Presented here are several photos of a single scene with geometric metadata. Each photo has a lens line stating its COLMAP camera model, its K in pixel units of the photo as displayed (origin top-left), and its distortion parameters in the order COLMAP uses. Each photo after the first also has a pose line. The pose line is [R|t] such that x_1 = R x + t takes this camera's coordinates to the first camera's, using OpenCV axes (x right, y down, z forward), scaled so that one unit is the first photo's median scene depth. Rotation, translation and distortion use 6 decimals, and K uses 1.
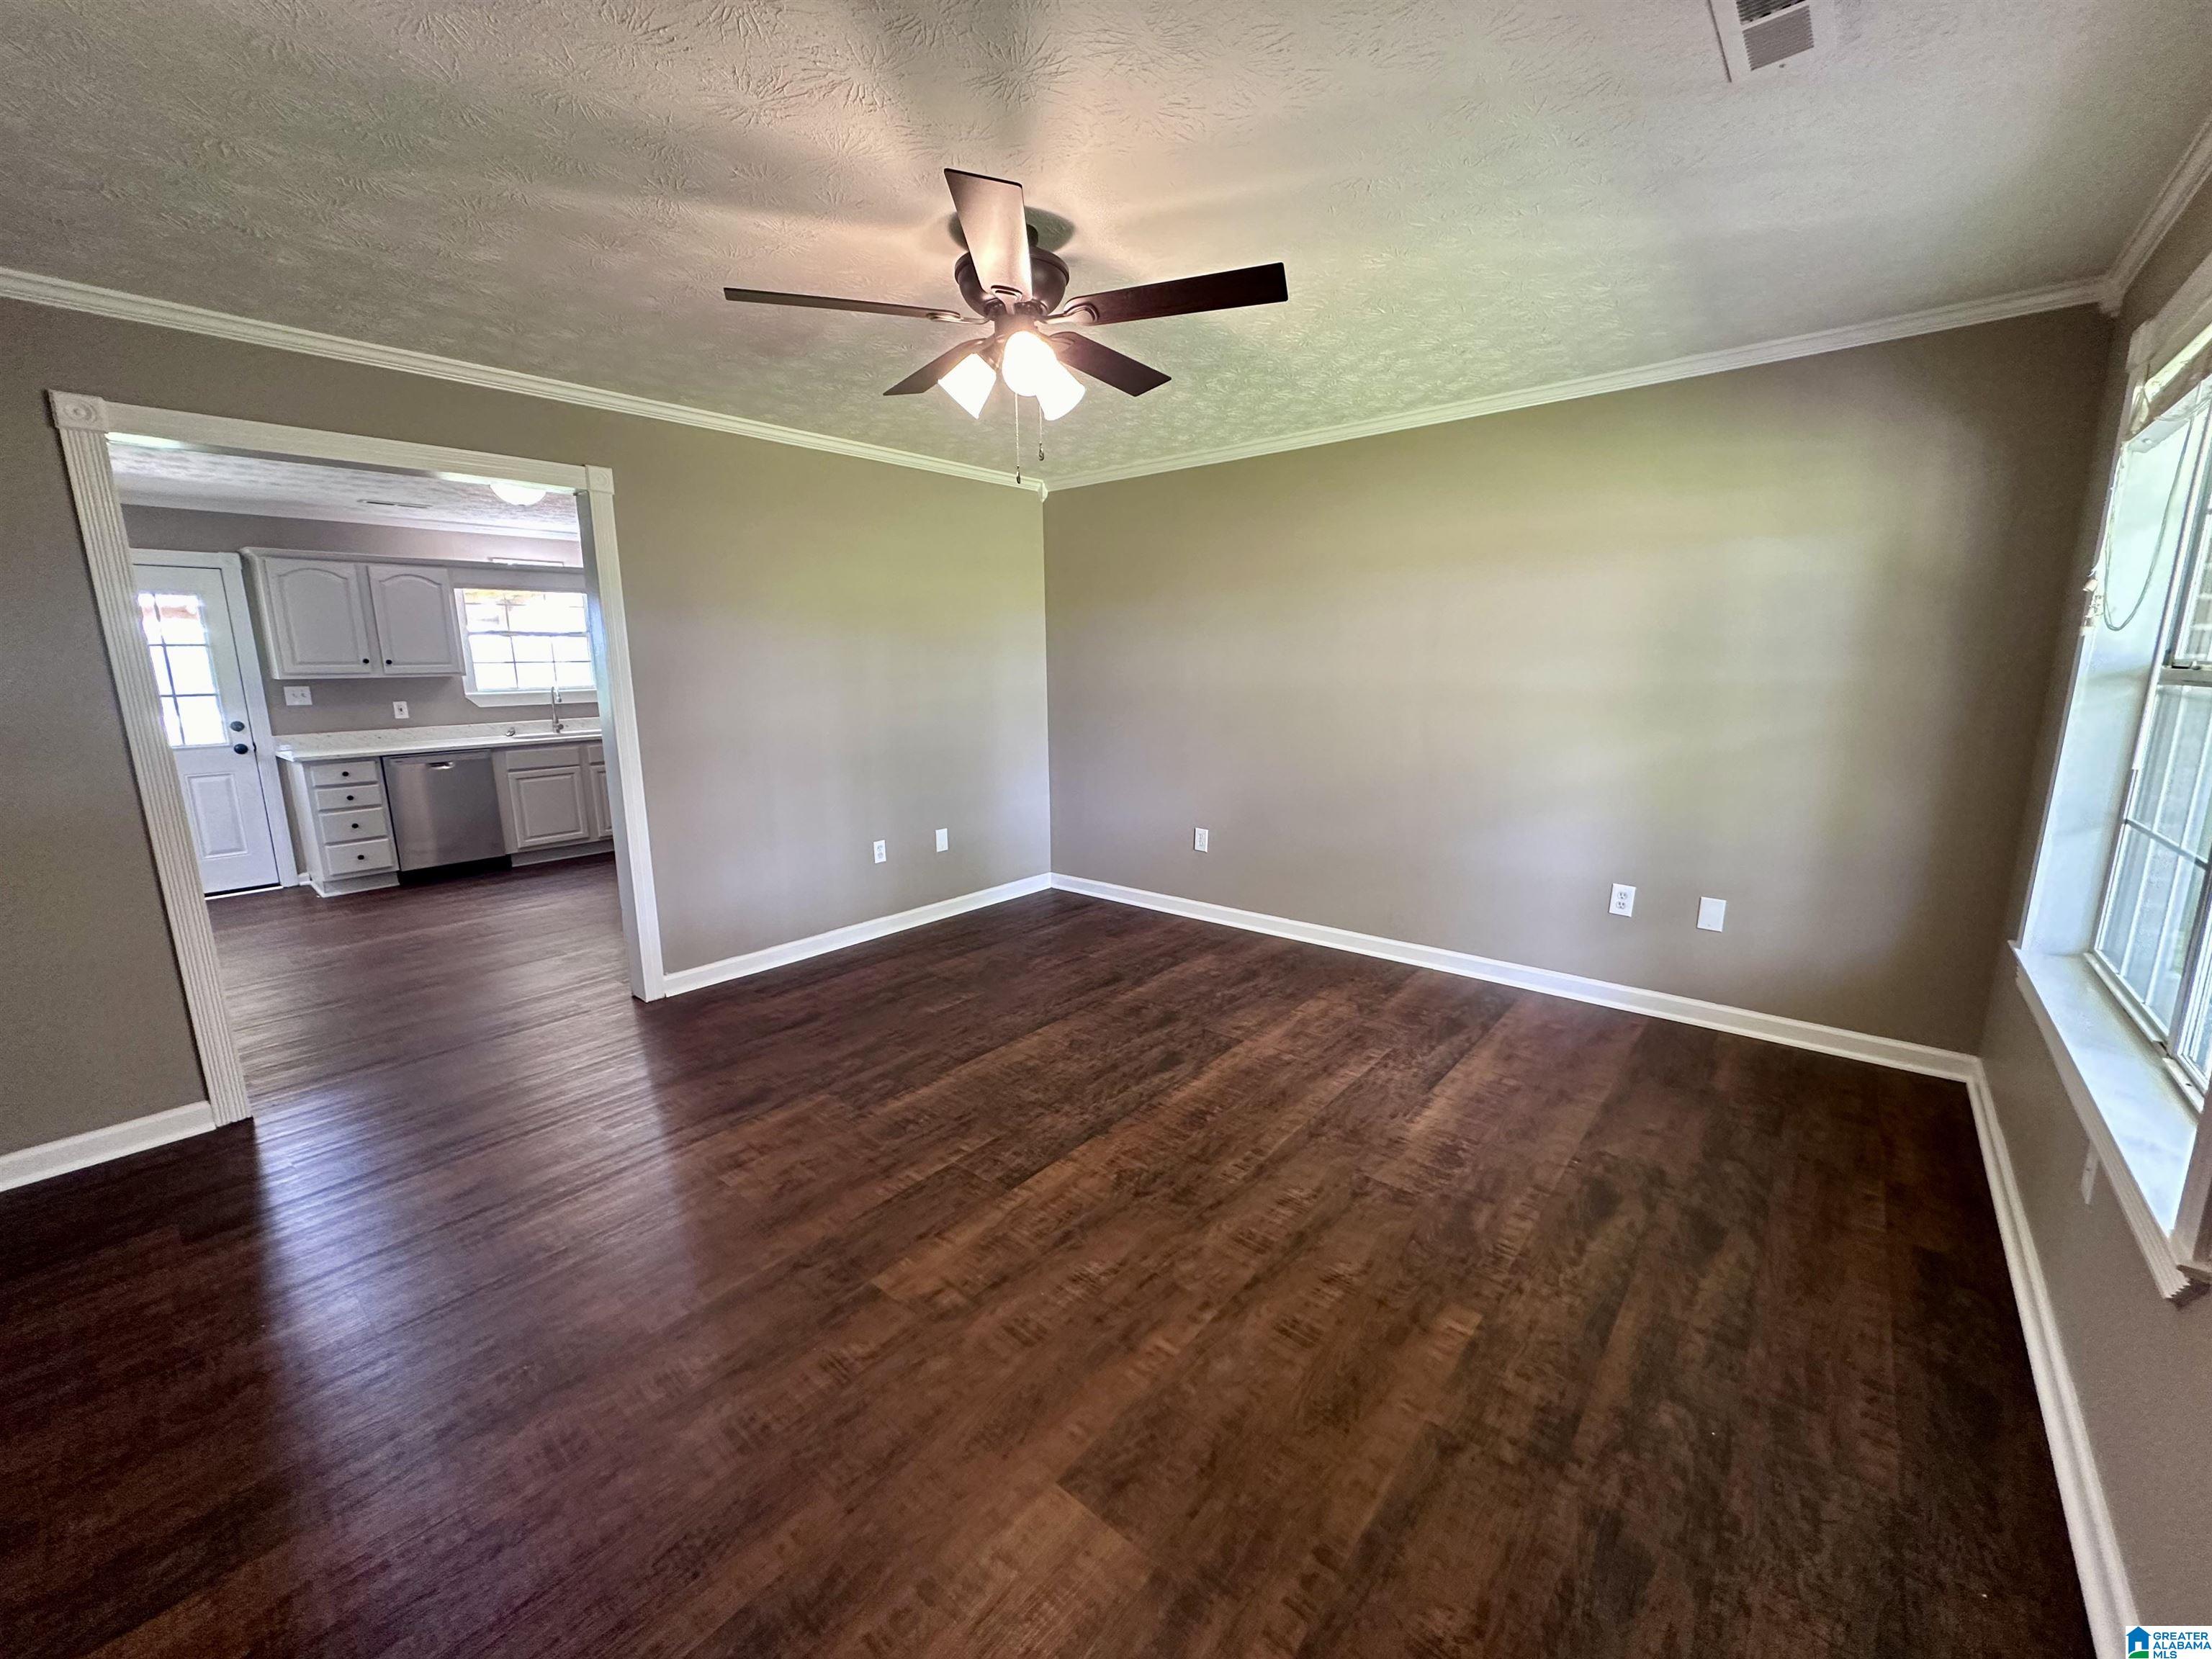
lens RADIAL K [[882.1, 0, 1106.1], [0, 882.1, 826.6], [0, 0, 1]] dist [-0.002718, 0.000190]
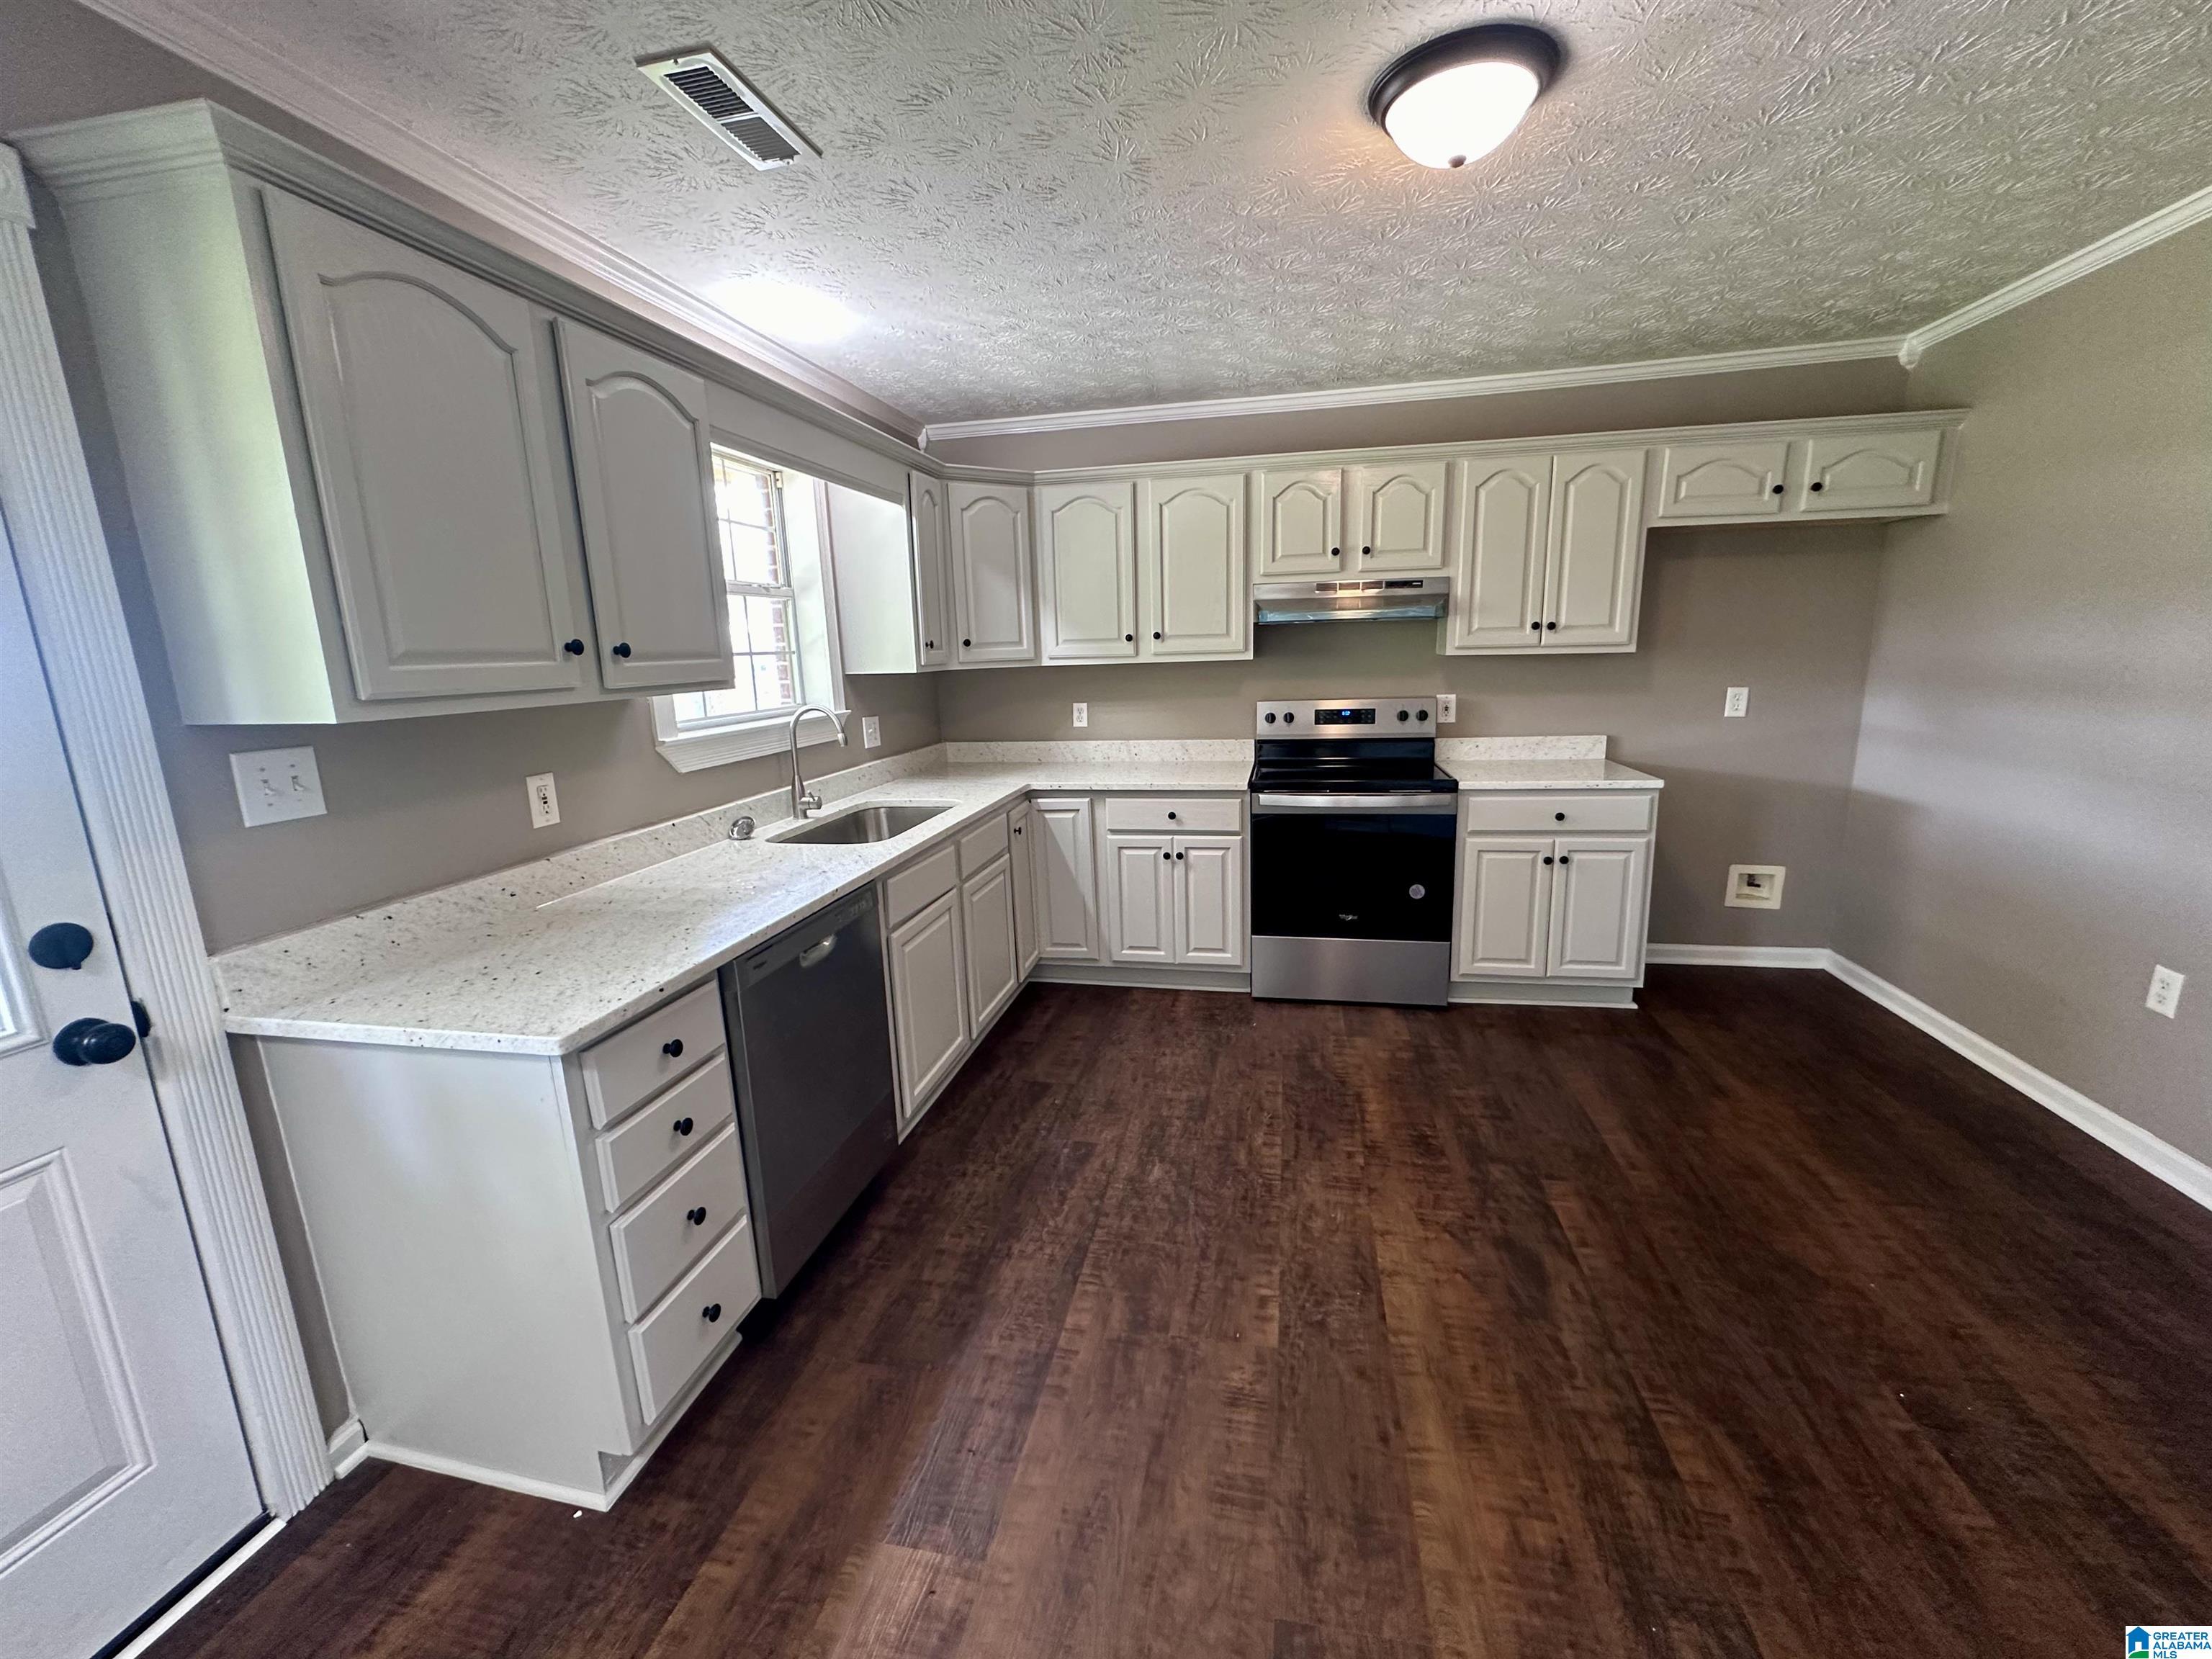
lens RADIAL K [[882.1, 0, 1106.1], [0, 882.1, 826.6], [0, 0, 1]] dist [-0.002718, 0.000190]
pose [[0.879712, -0.113007, 0.461883, -0.825351], [0.112861, 0.993215, 0.028049, -0.116274], [-0.461919, 0.027454, 0.886497, 0.656465]]
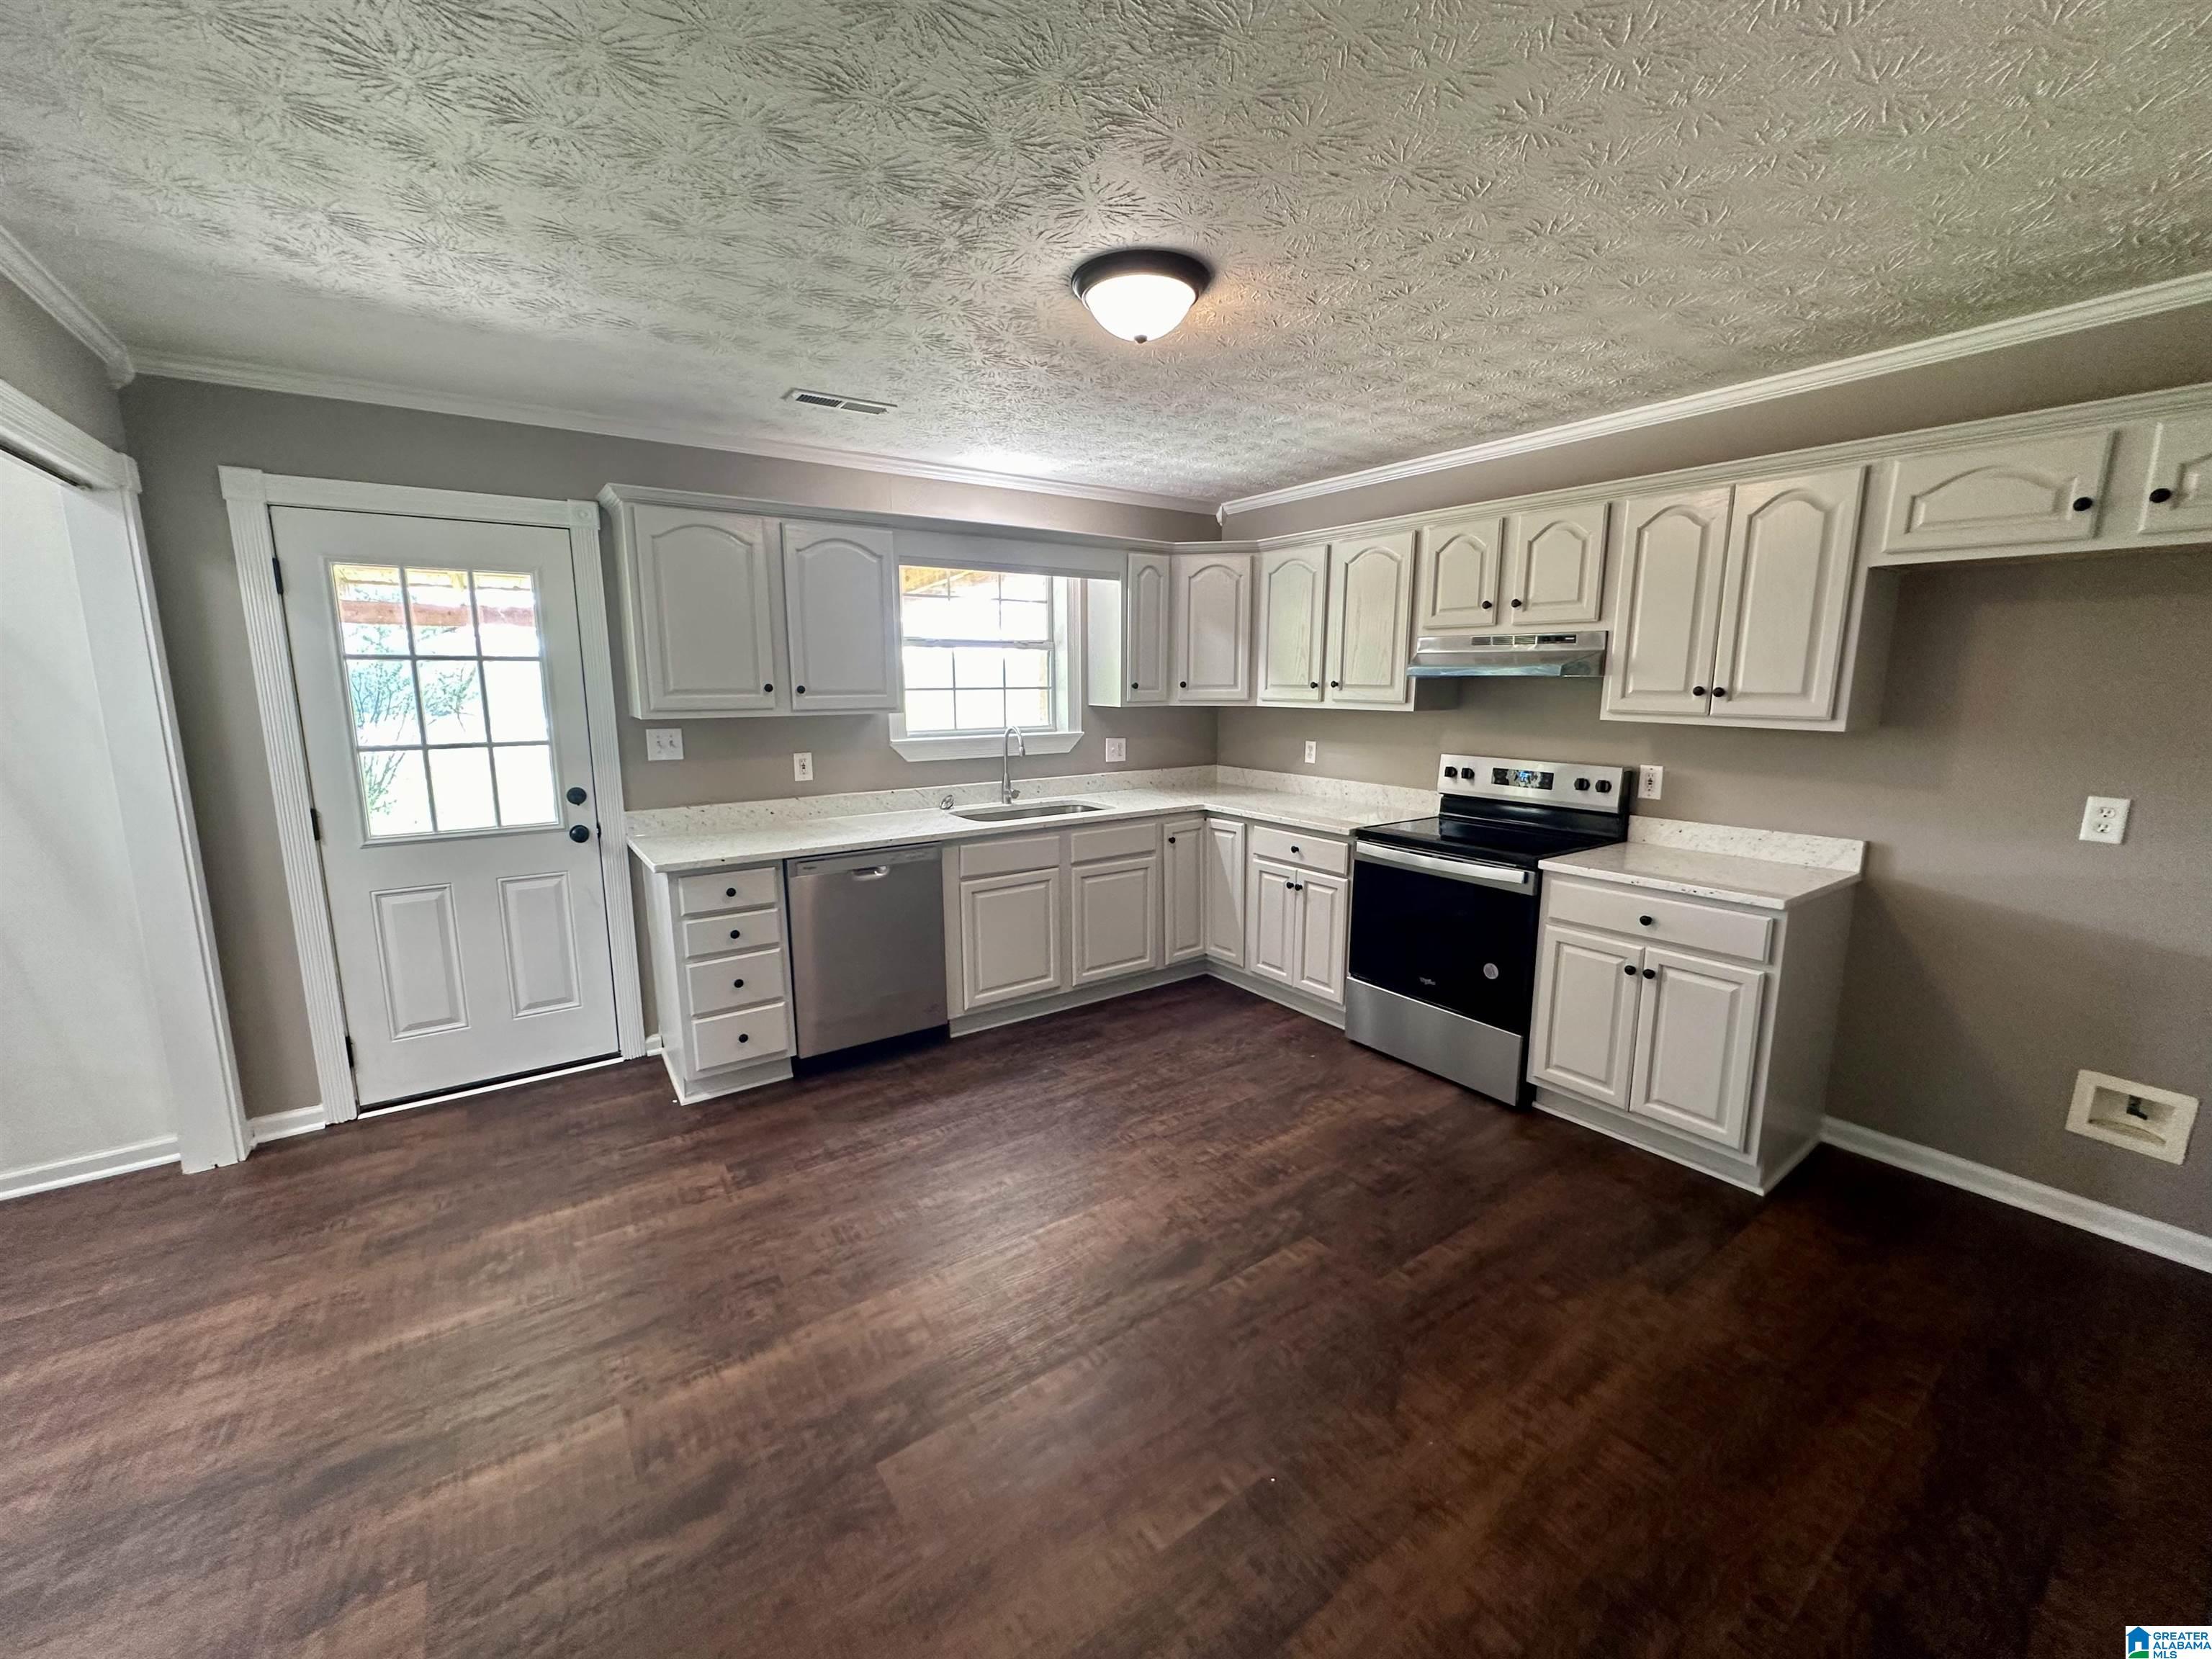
lens RADIAL K [[882.1, 0, 1106.1], [0, 882.1, 826.6], [0, 0, 1]] dist [-0.002718, 0.000190]
pose [[0.967277, 0.051160, -0.248513, -0.477570], [-0.056247, 0.998327, -0.013411, -0.101845], [0.247411, 0.026950, 0.968536, 0.496869]]
